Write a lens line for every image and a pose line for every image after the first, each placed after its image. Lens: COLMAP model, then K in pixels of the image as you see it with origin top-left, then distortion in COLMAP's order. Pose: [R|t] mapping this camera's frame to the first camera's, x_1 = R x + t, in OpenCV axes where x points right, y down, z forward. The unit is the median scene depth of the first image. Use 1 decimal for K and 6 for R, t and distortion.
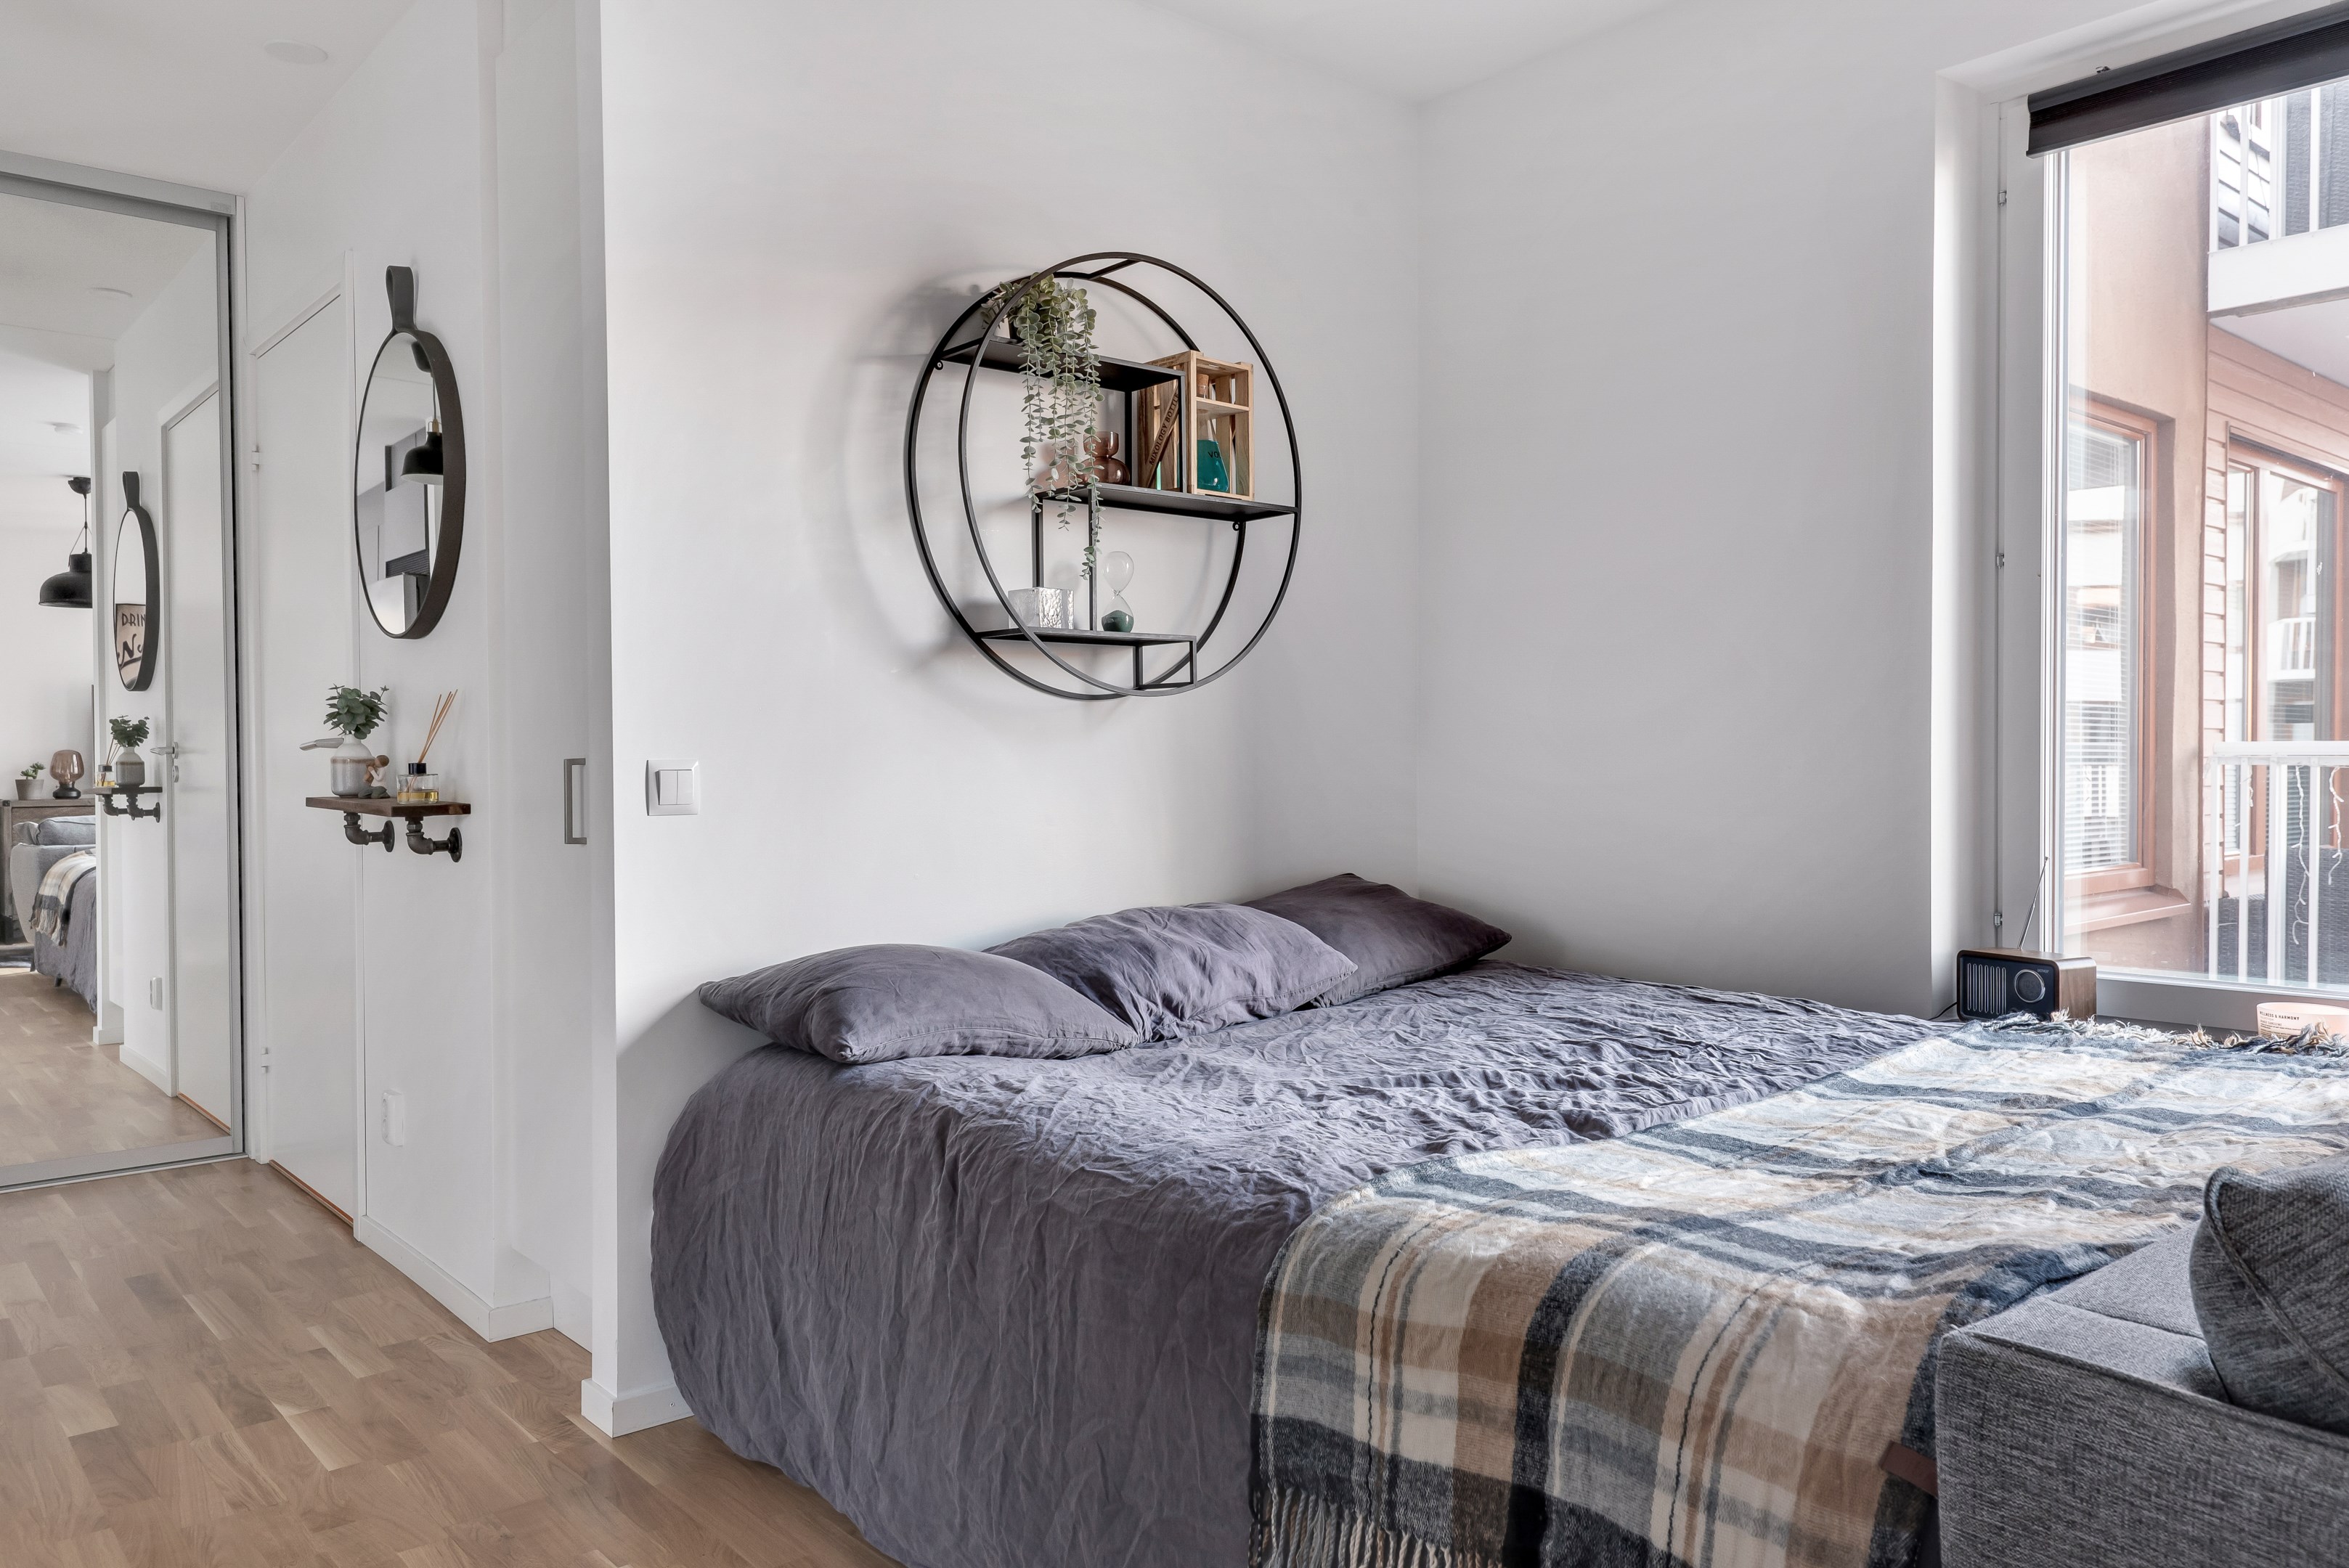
lens RADIAL K [[1668.0, 0, 1178.2], [0, 1668.0, 776.7], [0, 0, 1]] dist [0.019599, -0.010912]
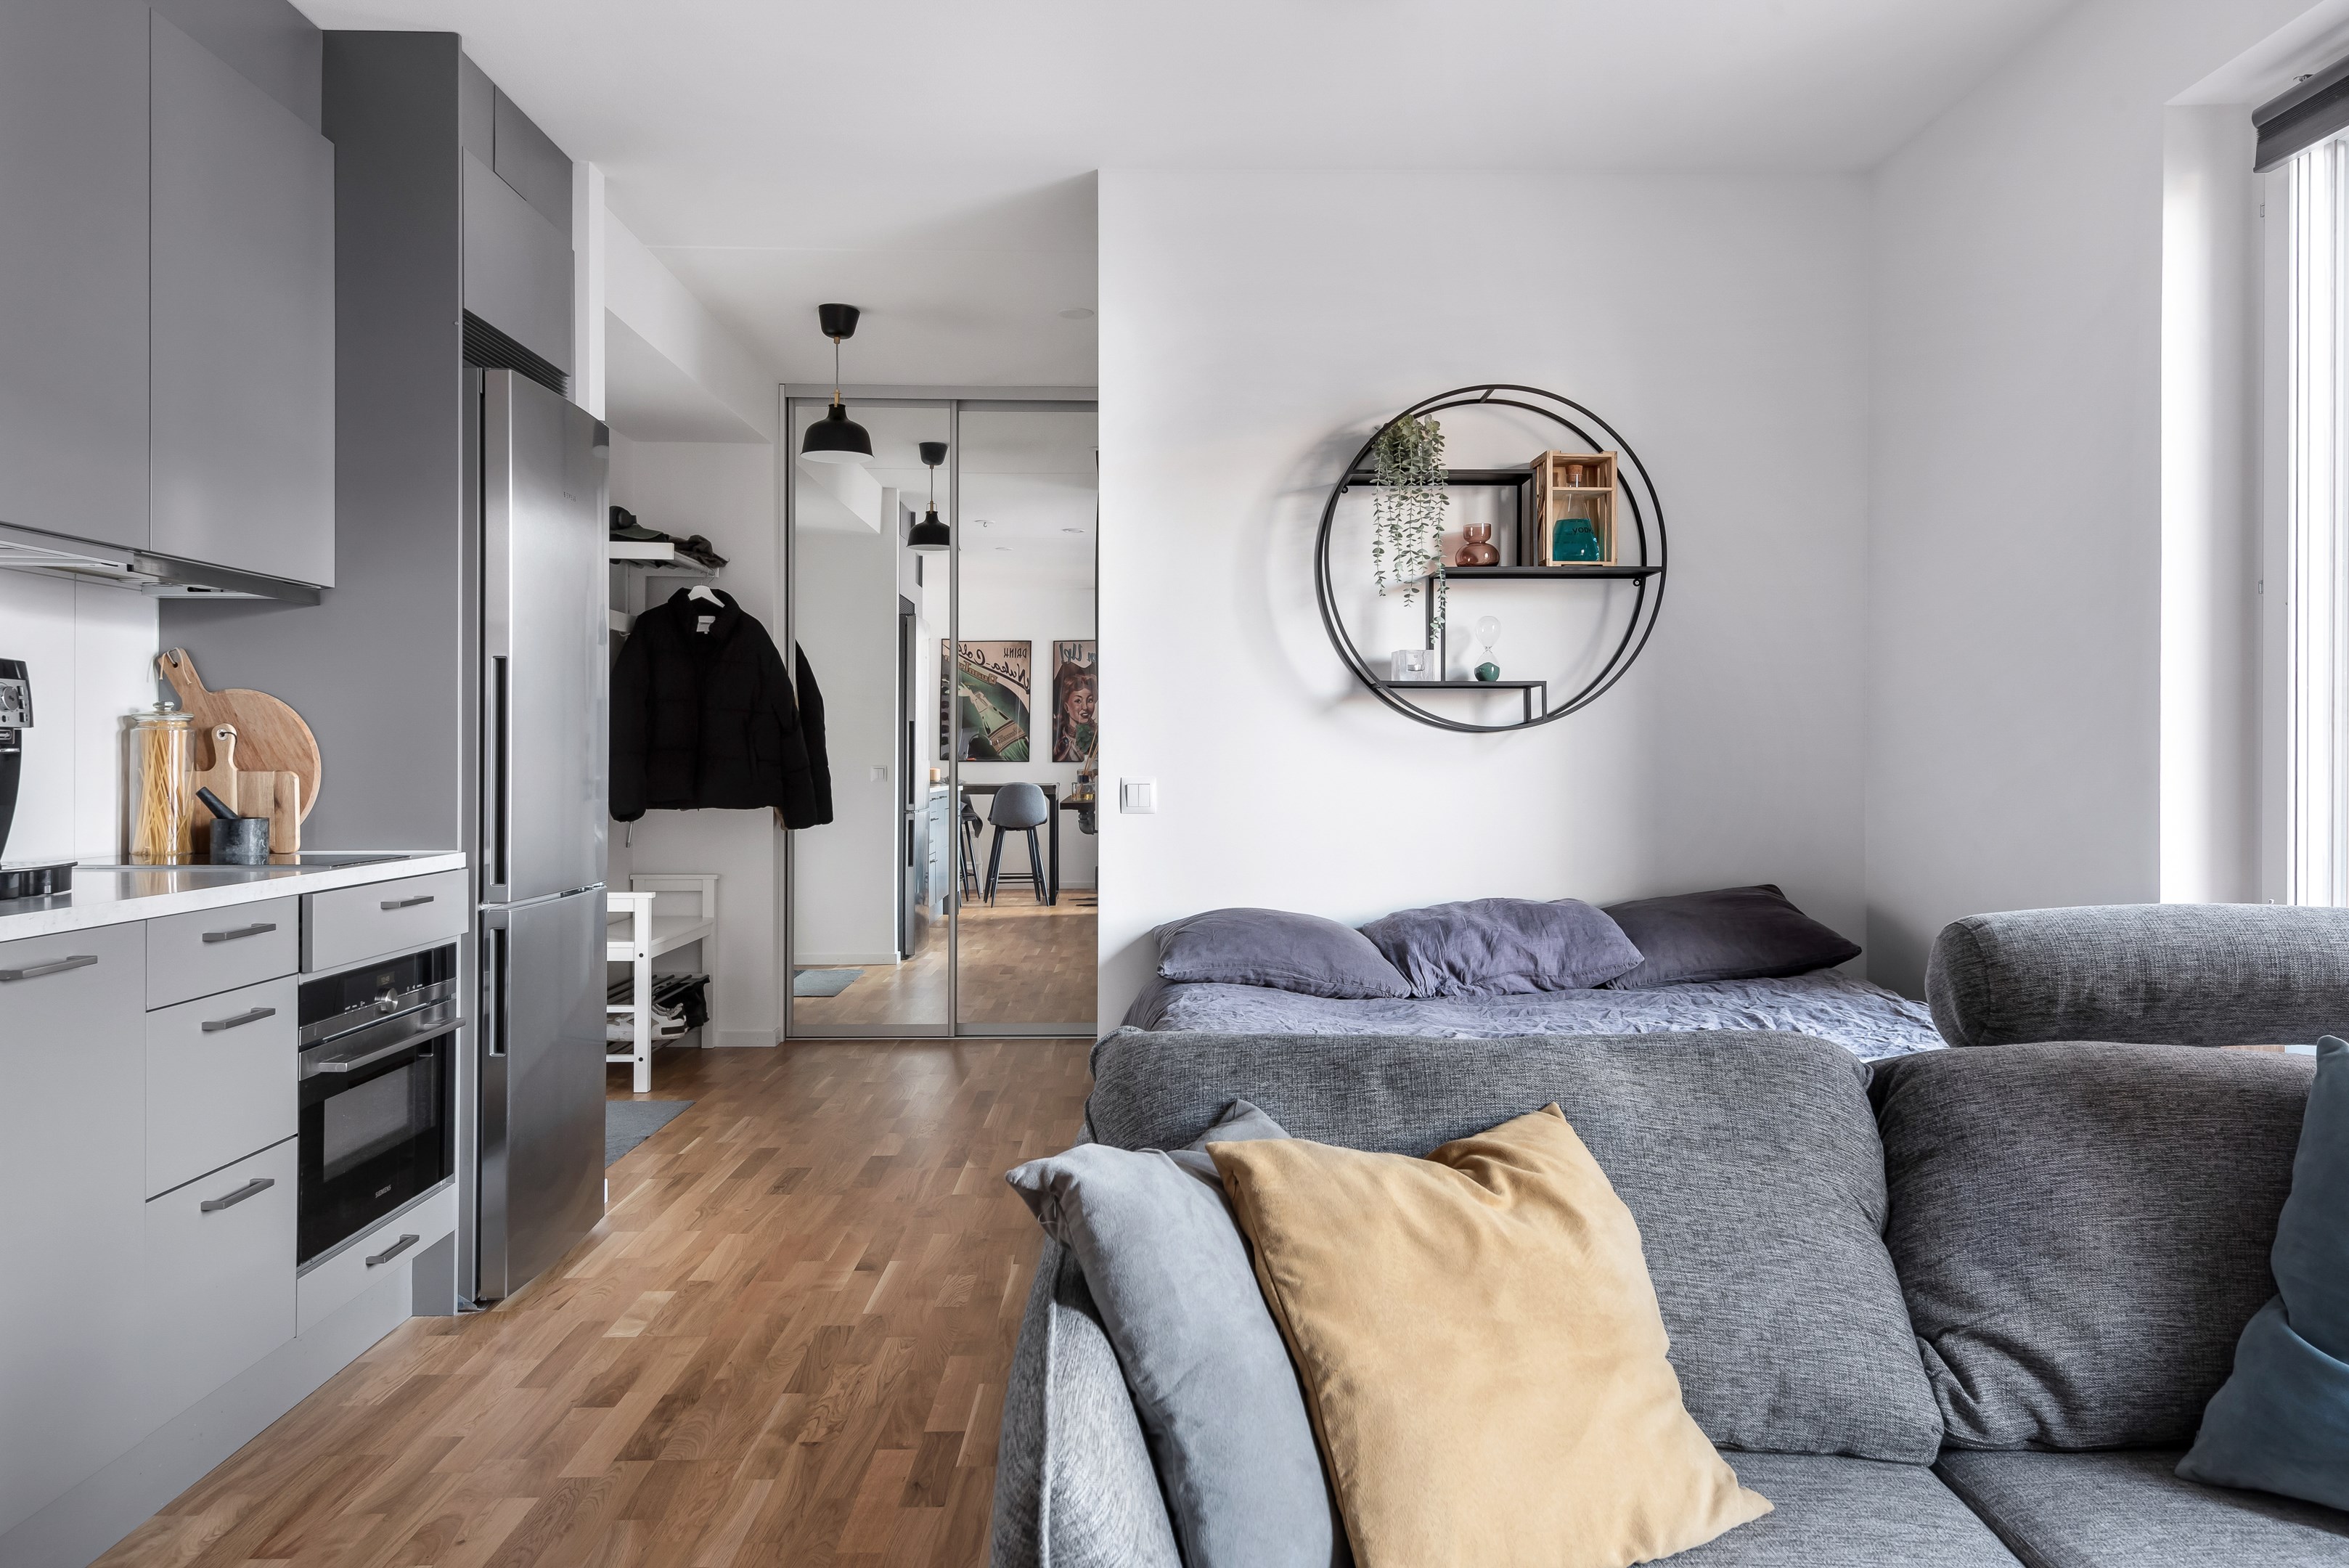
lens RADIAL K [[1668.2, 0, 1198.6], [0, 1668.2, 752.4], [0, 0, 1]] dist [0.019599, -0.010912]
pose [[0.768527, 0.005183, -0.639797, 0.645106], [-0.013503, 0.999876, -0.008120, -0.019097], [0.639675, 0.014880, 0.768501, -0.122805]]
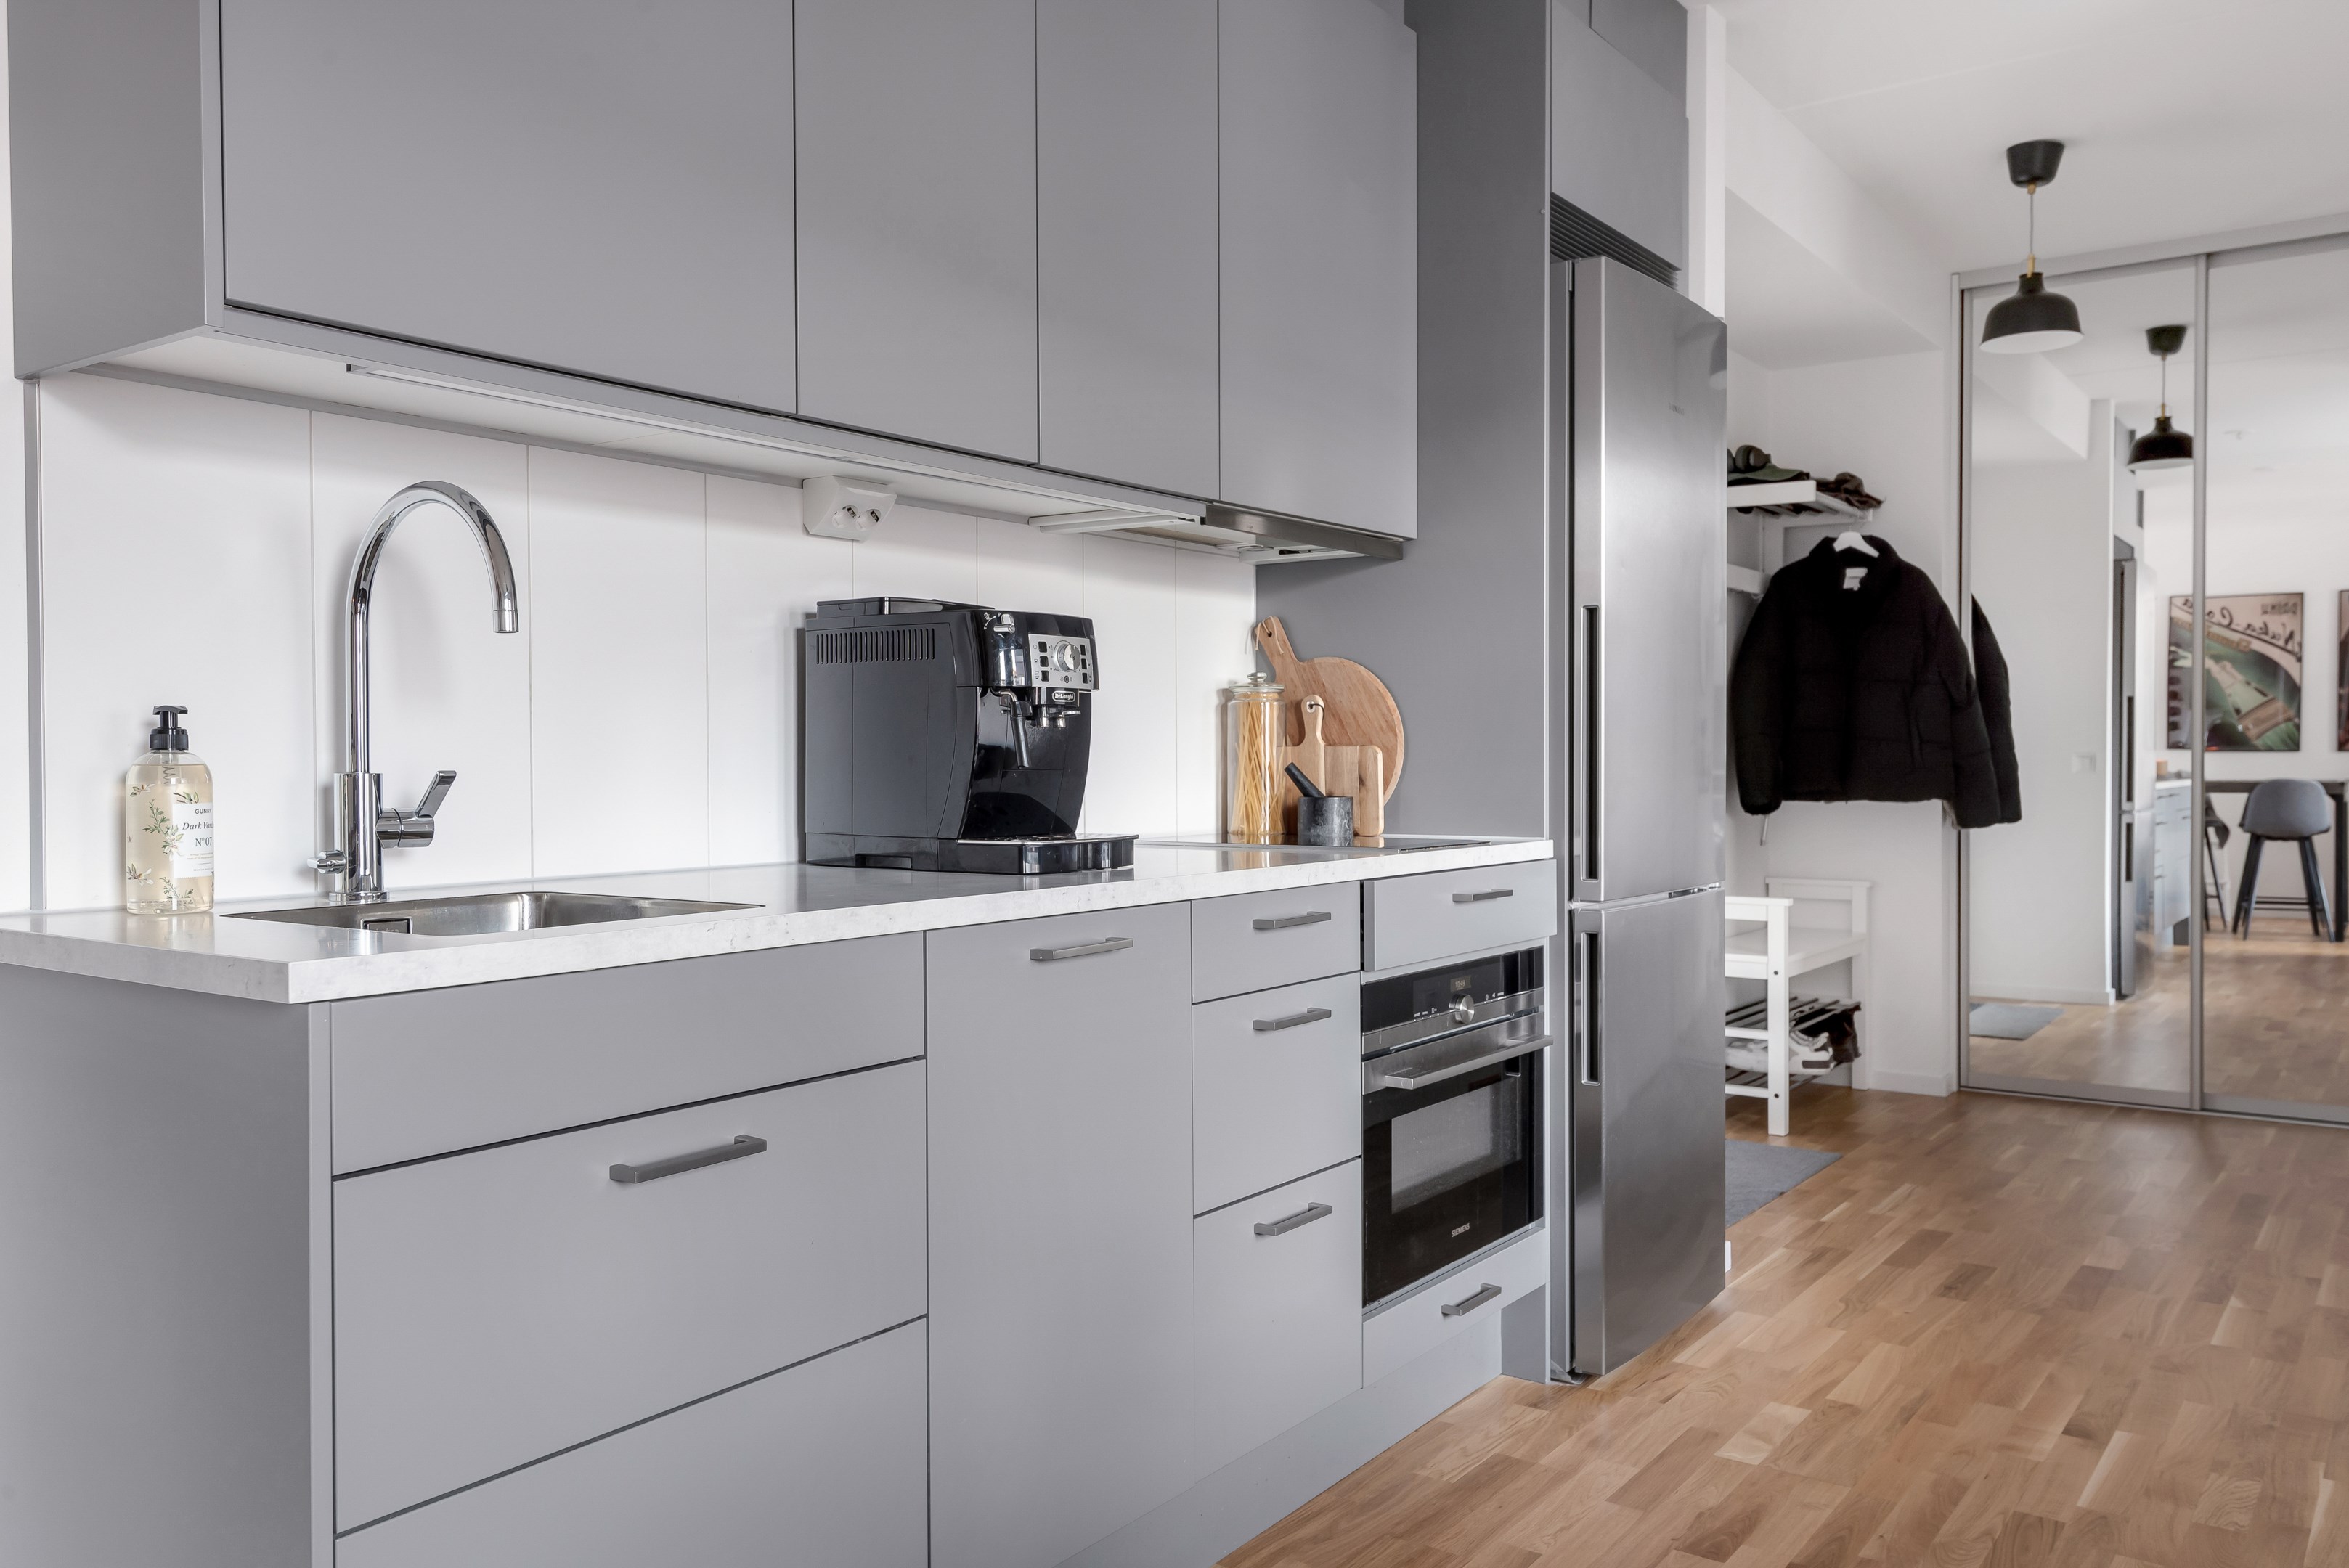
lens RADIAL K [[1785.7, 0, 1179.9], [0, 1785.7, 780.2], [0, 0, 1]] dist [0.037591, -0.024296]
pose [[0.223081, 0.017707, -0.974639, 0.491479], [-0.008823, 0.999831, 0.016145, -0.003170], [0.974760, 0.004997, 0.223199, -0.007756]]
